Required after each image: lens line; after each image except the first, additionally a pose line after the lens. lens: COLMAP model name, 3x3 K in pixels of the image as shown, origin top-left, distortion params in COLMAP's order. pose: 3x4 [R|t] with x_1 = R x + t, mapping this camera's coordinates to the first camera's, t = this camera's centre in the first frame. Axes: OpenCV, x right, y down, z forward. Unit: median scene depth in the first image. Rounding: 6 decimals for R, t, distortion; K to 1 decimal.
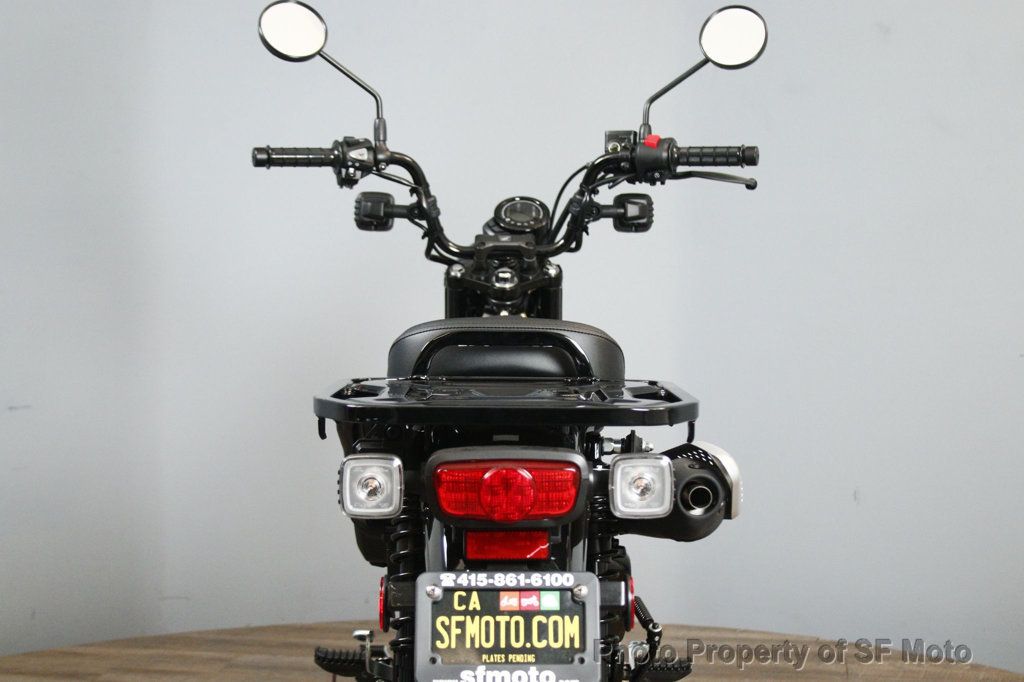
lens RADIAL K [[1831.2, 0, 516.2], [0, 1831.2, 339.9], [0, 0, 1]] dist [-0.024789, 0.000000]
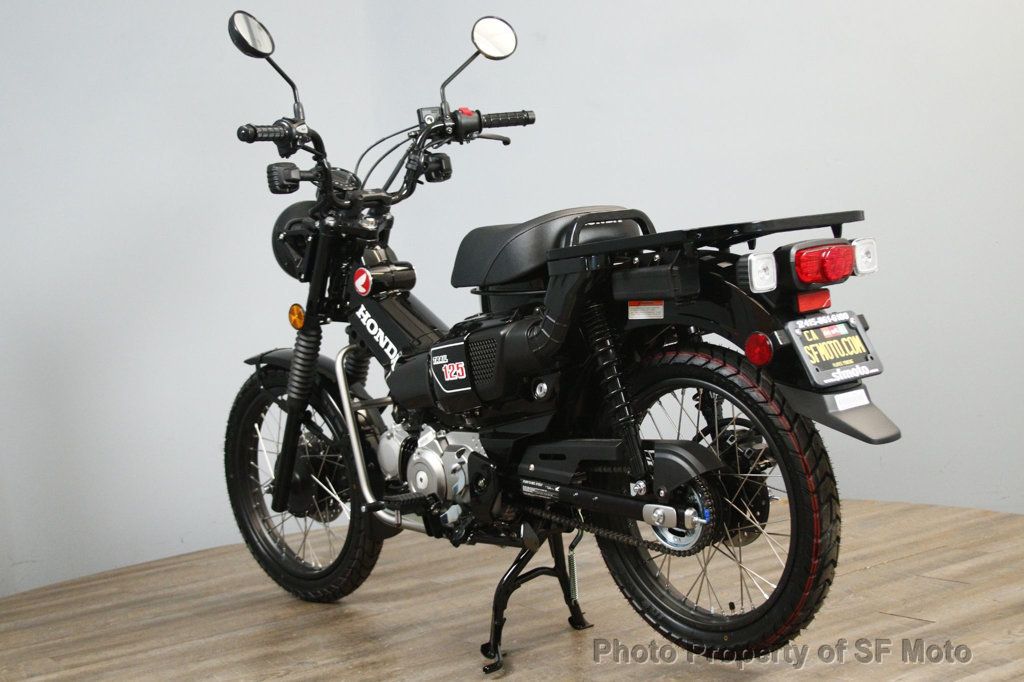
lens RADIAL K [[1718.2, 0, 511.3], [0, 1718.2, 341.6], [0, 0, 1]] dist [0.046481, 0.000000]
pose [[0.733343, -0.127514, 0.667793, -0.779508], [0.162473, 0.986662, 0.009981, 0.055593], [-0.660159, 0.101179, 0.744280, 0.021311]]
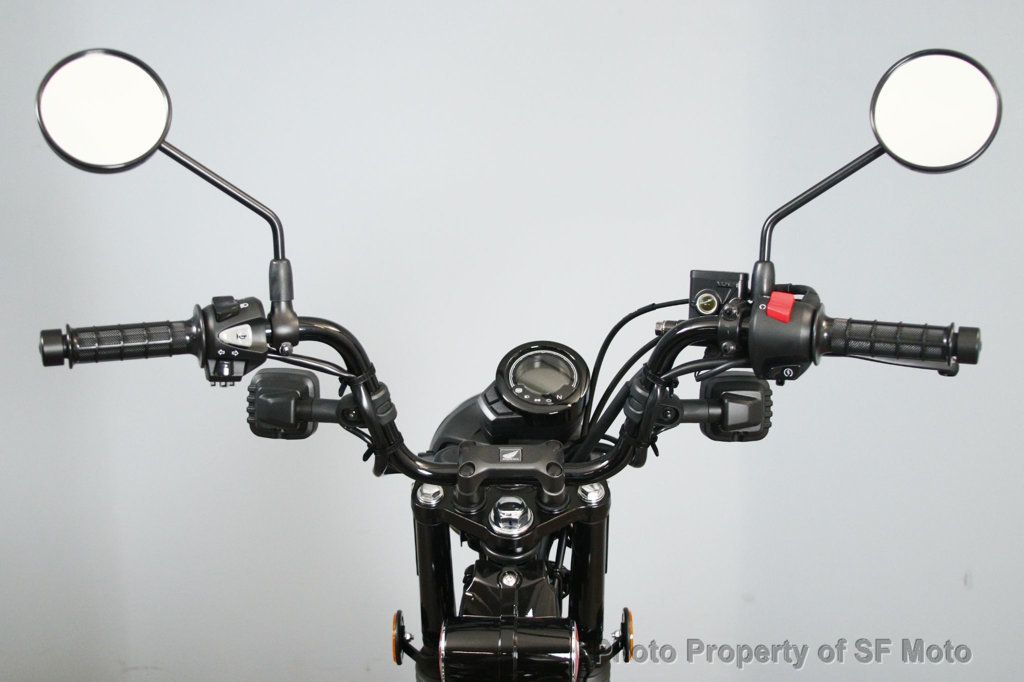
lens RADIAL K [[1447.3, 0, 513.4], [0, 1447.3, 341.4], [0, 0, 1]] dist [-0.121404, 0.000000]
pose [[0.999539, 0.004140, -0.030075, 0.008230], [0.000288, 0.989320, 0.145760, -0.157180], [0.030357, -0.145702, 0.988863, 0.564706]]
